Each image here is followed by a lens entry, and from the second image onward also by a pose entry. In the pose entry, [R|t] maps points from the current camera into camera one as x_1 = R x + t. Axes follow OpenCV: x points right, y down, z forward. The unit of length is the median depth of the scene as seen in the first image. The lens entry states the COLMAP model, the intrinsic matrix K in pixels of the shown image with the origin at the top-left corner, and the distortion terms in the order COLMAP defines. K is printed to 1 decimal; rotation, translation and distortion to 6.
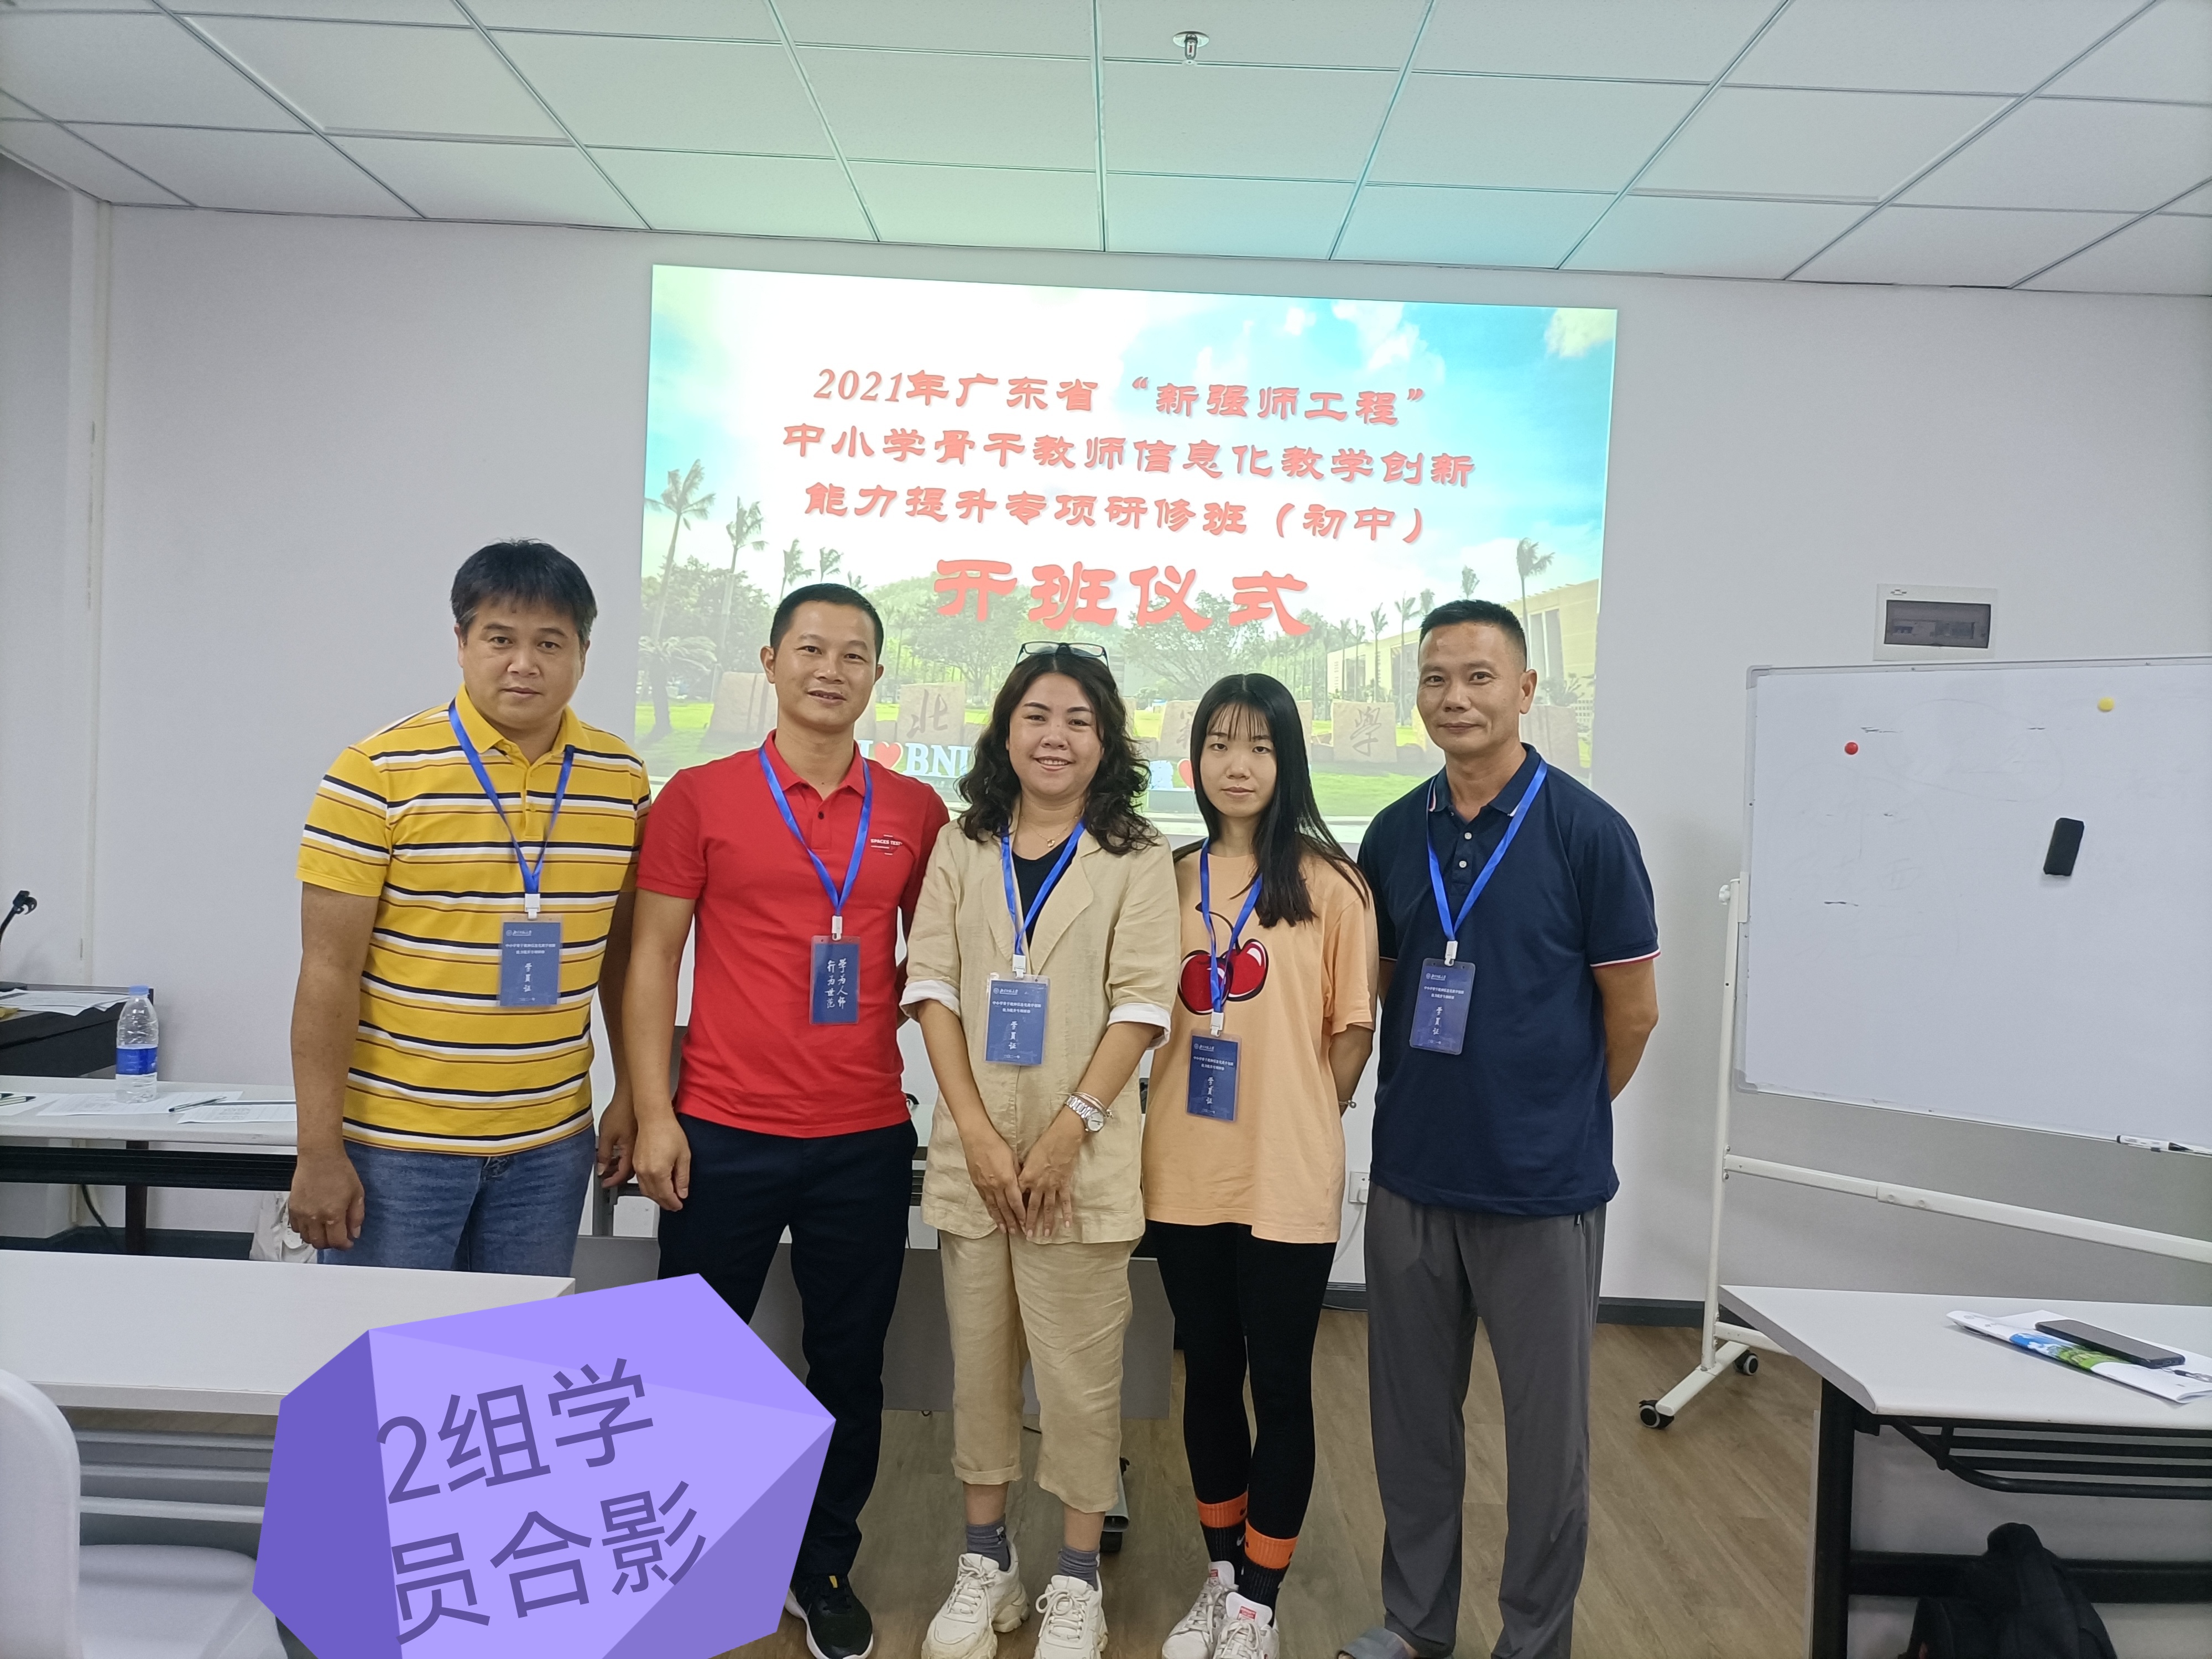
lens RADIAL K [[1663.0, 0, 1102.6], [0, 1663.0, 836.6], [0, 0, 1]] dist [0.040078, -0.001535]
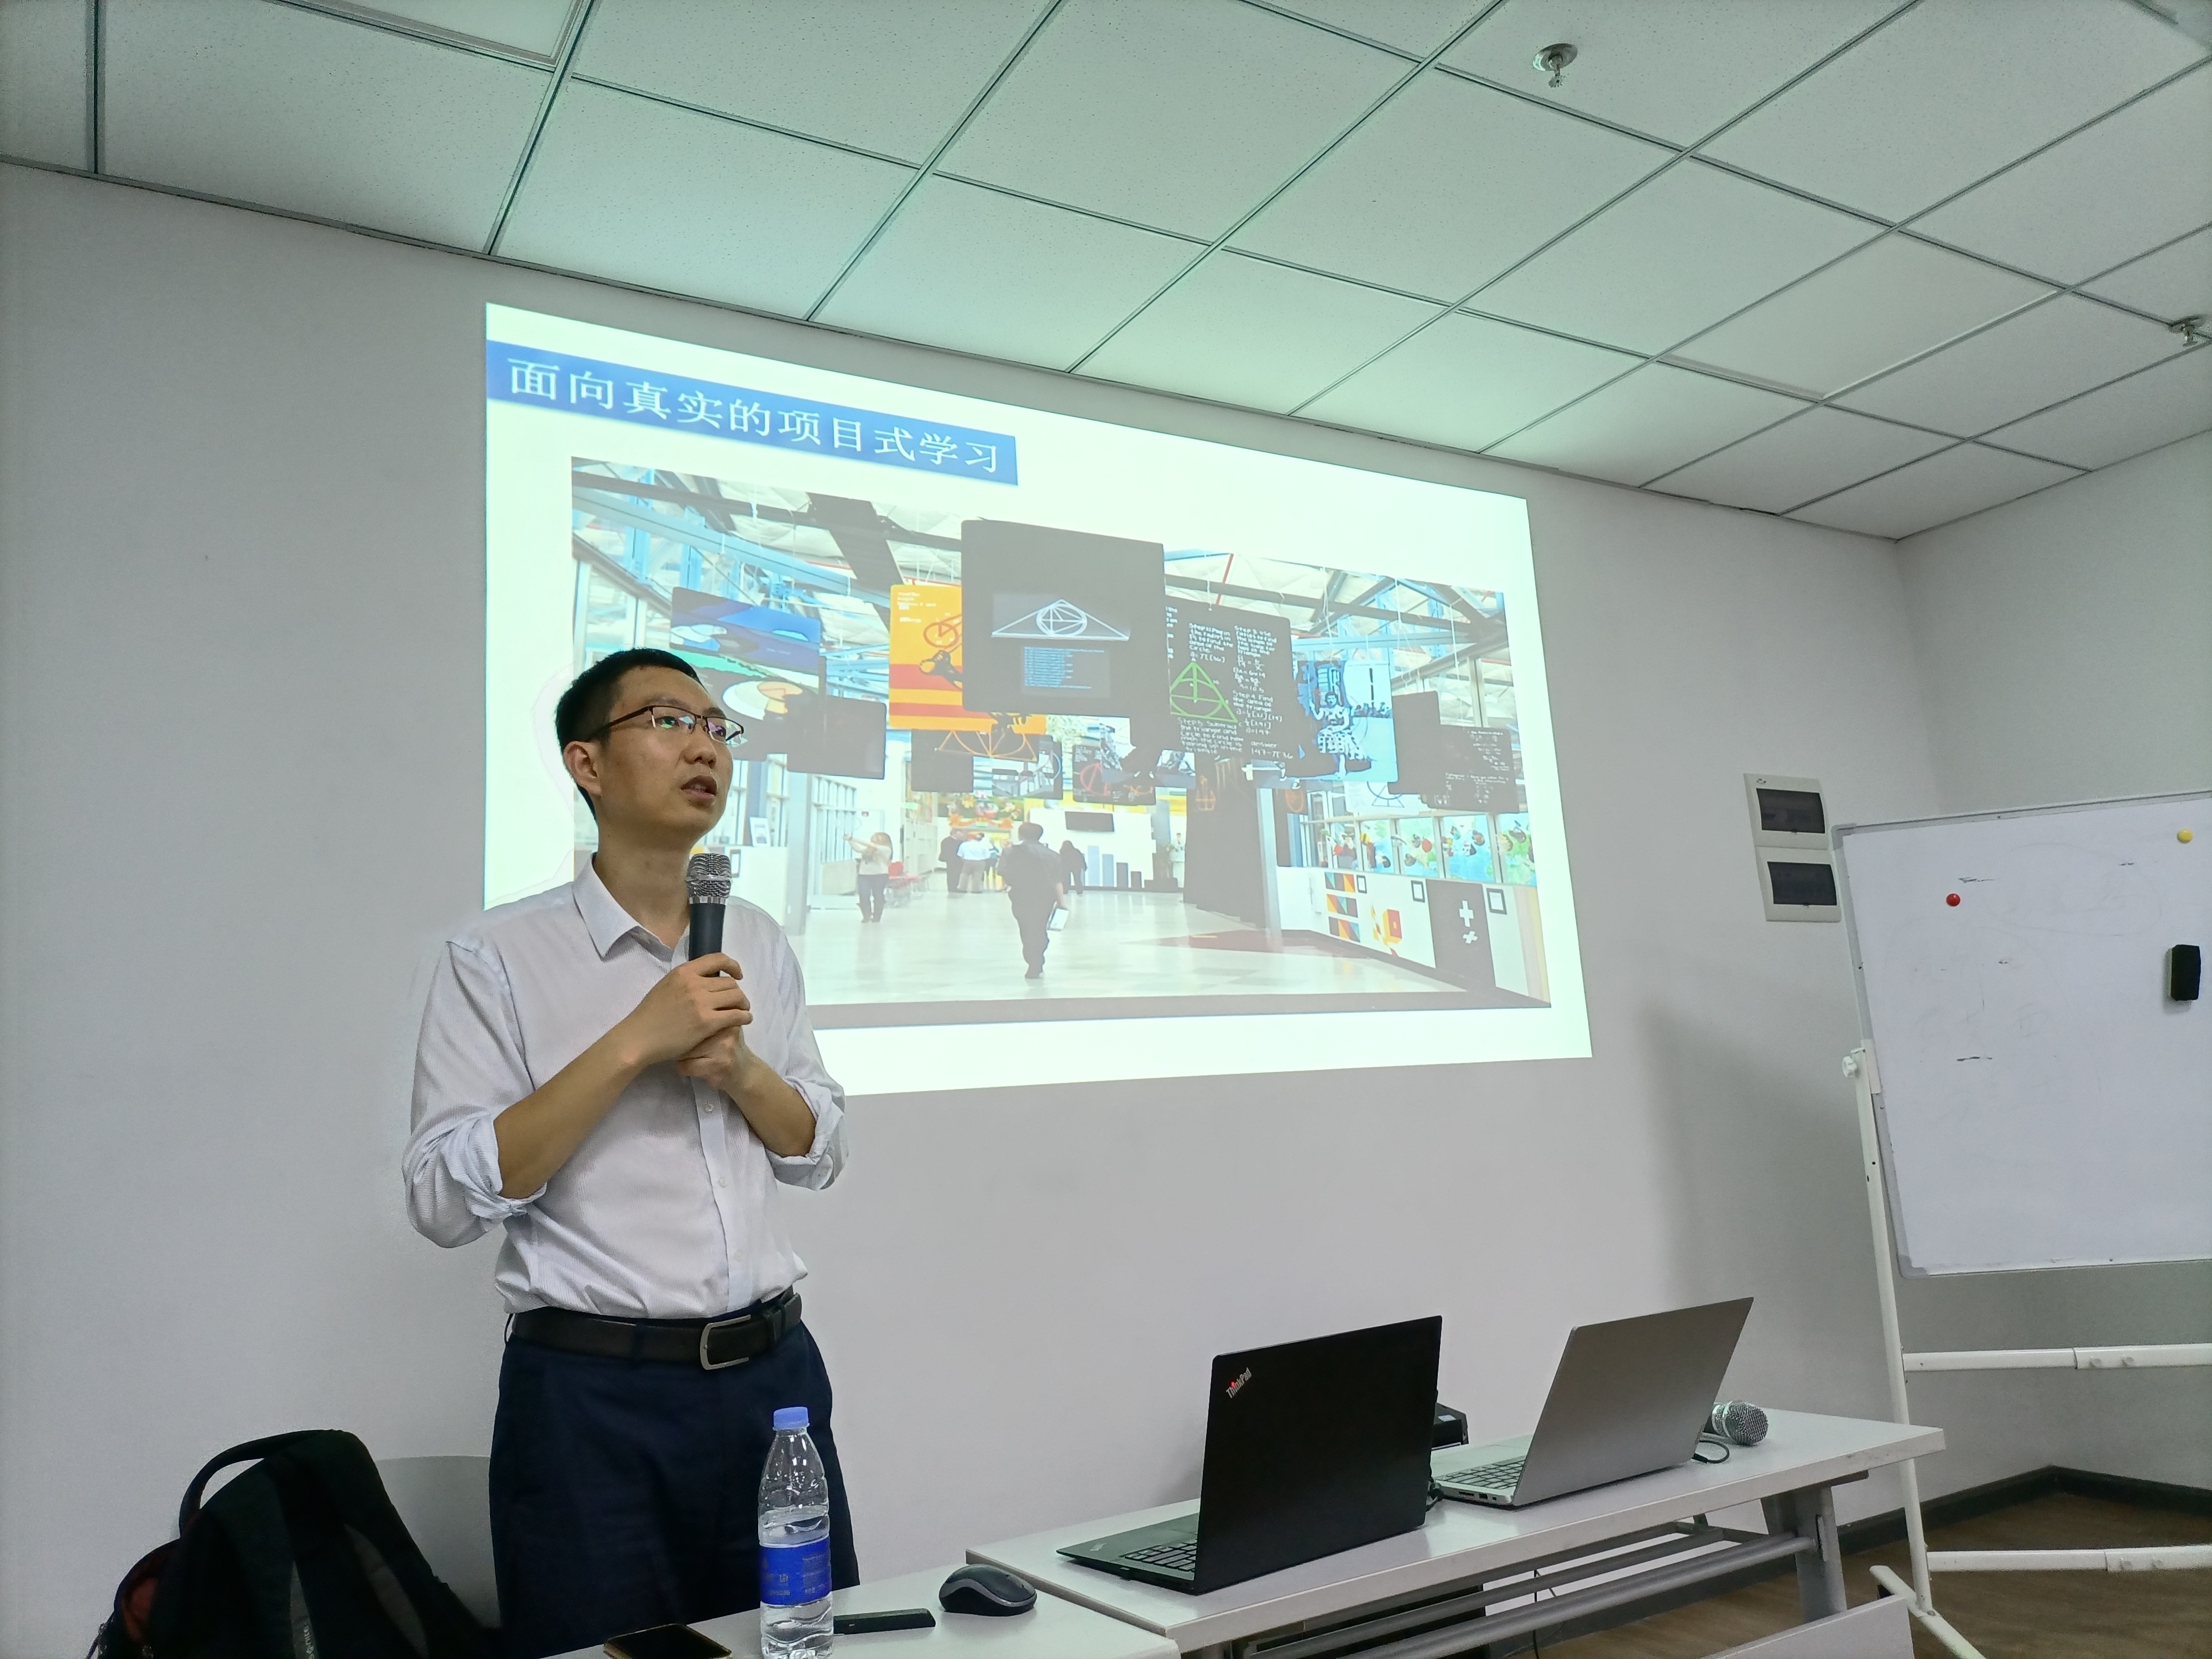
lens RADIAL K [[1663.0, 0, 1102.6], [0, 1663.0, 836.6], [0, 0, 1]] dist [0.040078, -0.001535]
pose [[0.848746, -0.013011, 0.528640, -0.424457], [0.125991, 0.975883, -0.178263, 0.020867], [-0.513572, 0.217904, 0.829917, 0.361314]]
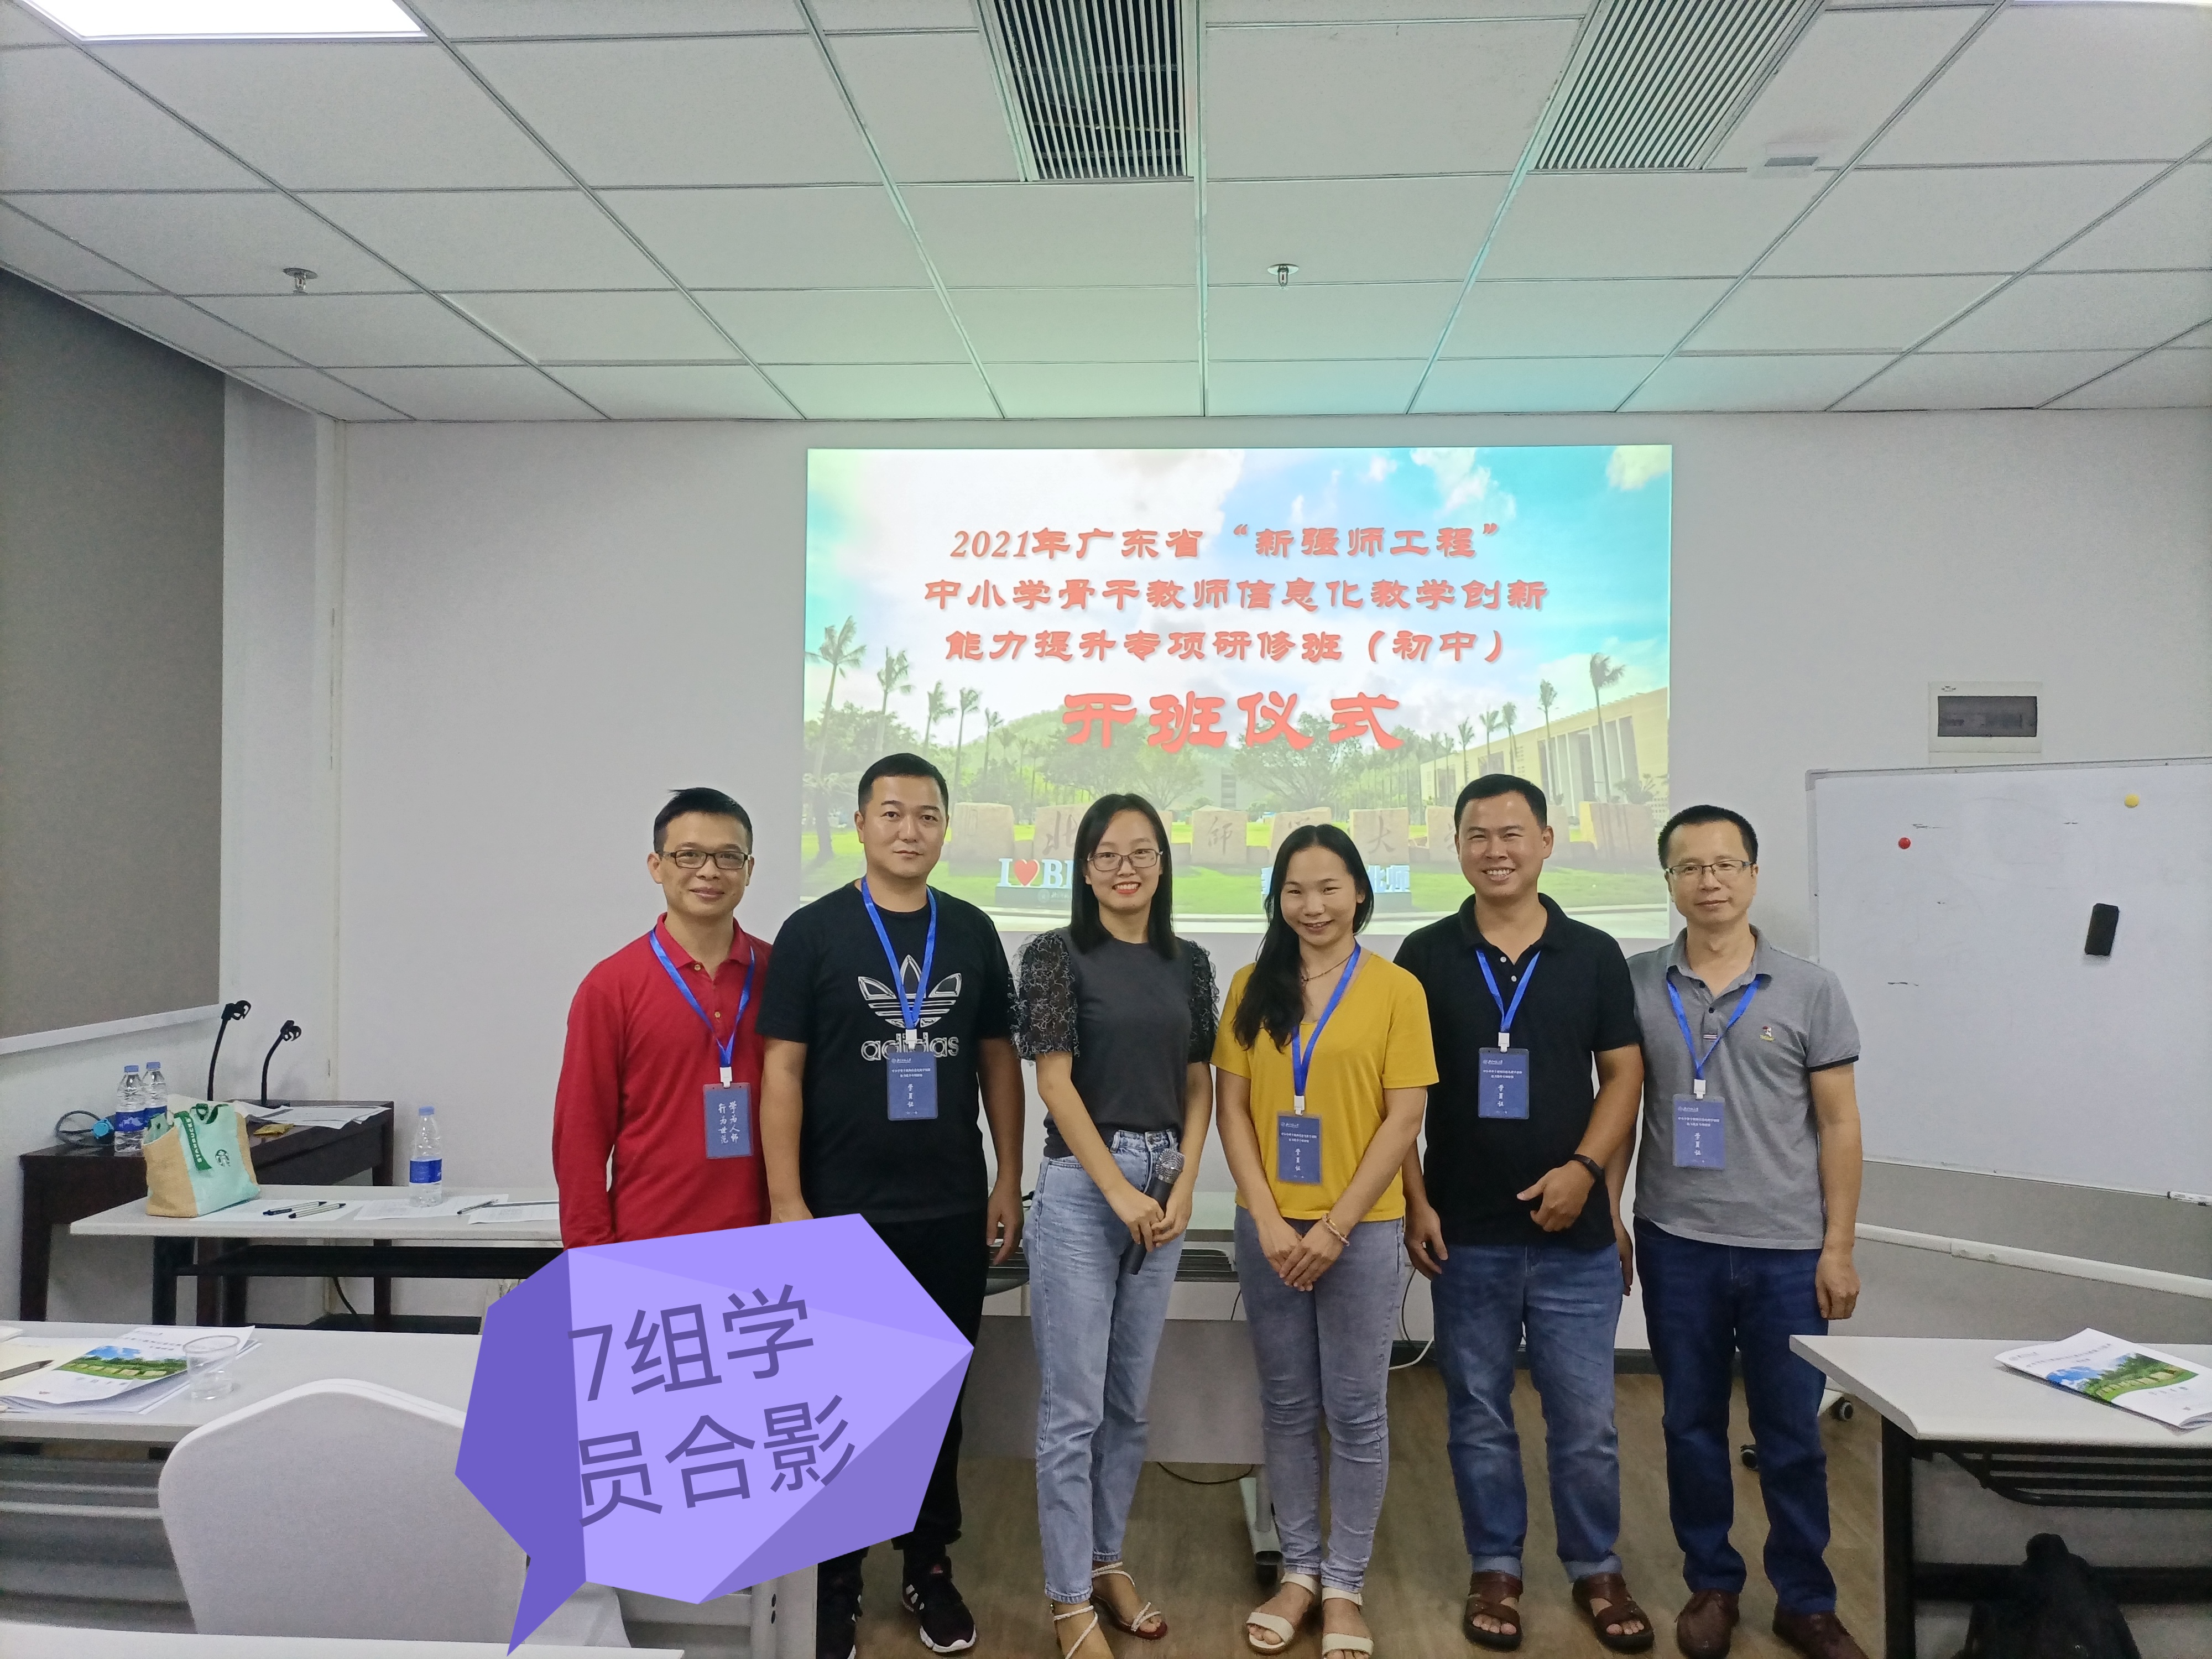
lens RADIAL K [[1670.4, 0, 1103.7], [0, 1670.4, 836.2], [0, 0, 1]] dist [0.038170, 0.001739]
pose [[0.998024, -0.037127, -0.050694, -0.019813], [0.035219, 0.998656, -0.038030, -0.028027], [0.052038, 0.036169, 0.997990, -0.114856]]
